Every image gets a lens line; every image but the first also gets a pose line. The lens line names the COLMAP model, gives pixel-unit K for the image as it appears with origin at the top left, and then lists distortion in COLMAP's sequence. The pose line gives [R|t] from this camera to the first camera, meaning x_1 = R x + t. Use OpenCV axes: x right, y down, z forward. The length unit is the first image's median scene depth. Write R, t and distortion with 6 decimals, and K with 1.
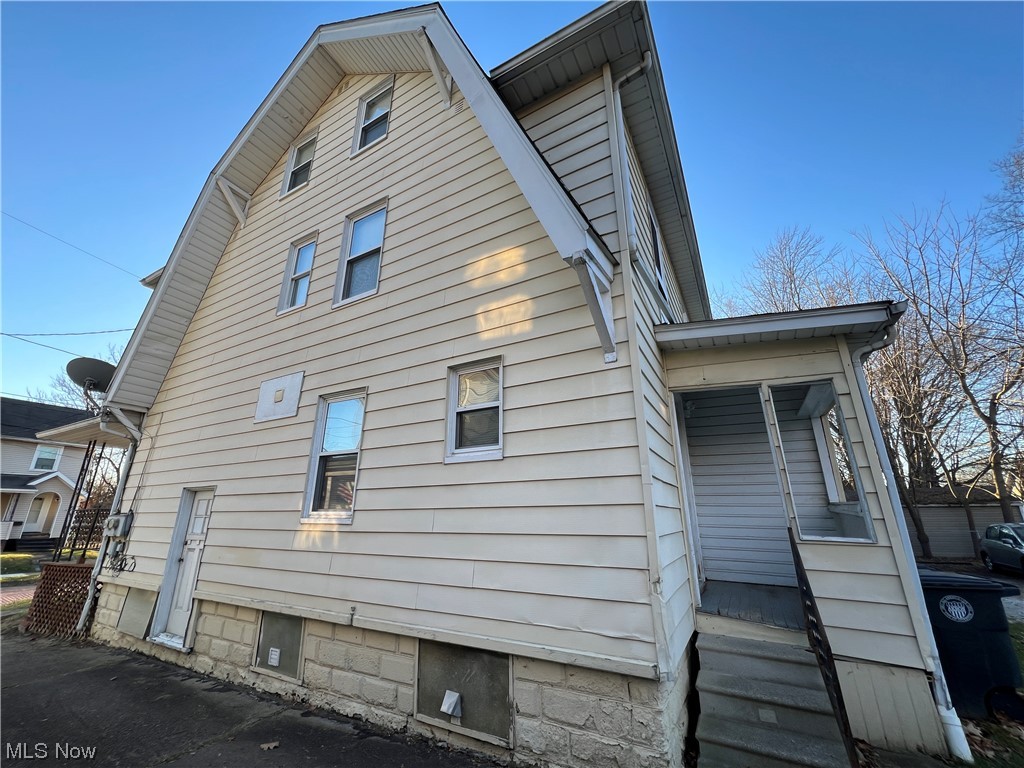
lens RADIAL K [[407.7, 0, 510.0], [0, 407.7, 385.5], [0, 0, 1]] dist [-0.004060, 0.000008]
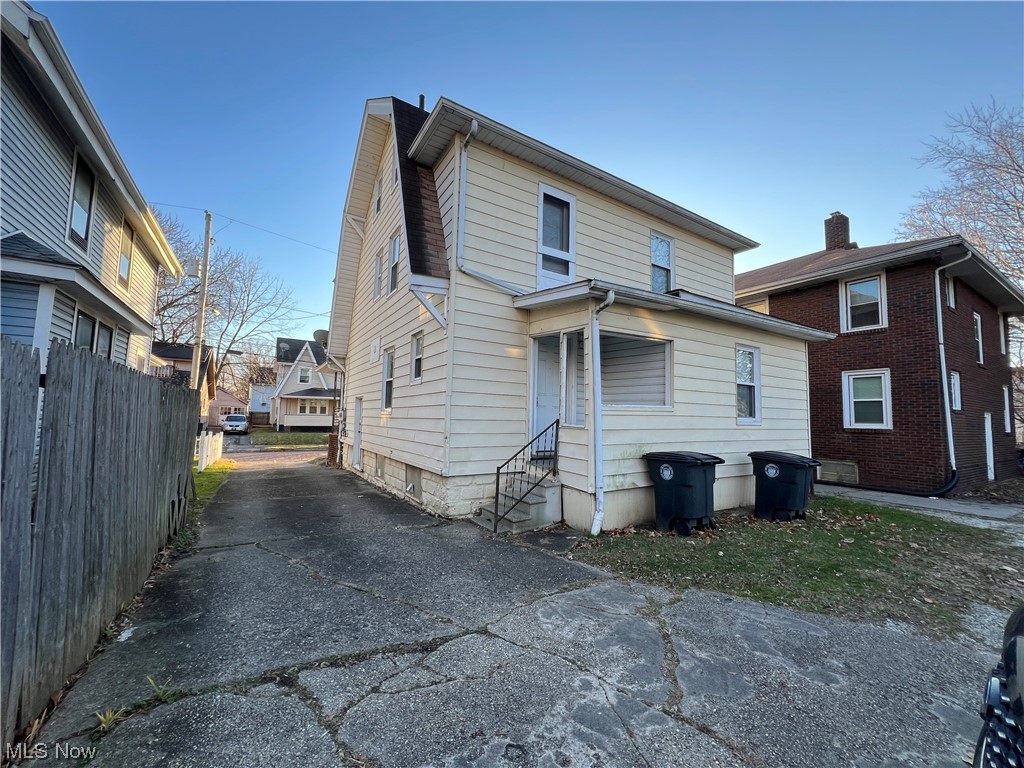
lens RADIAL K [[407.7, 0, 513.3], [0, 407.7, 385.9], [0, 0, 1]] dist [-0.004060, 0.000008]
pose [[0.877020, -0.016999, -0.480153, 1.096477], [0.124002, 0.973524, 0.192028, -0.113919], [0.464176, -0.227952, 0.855908, -0.427810]]
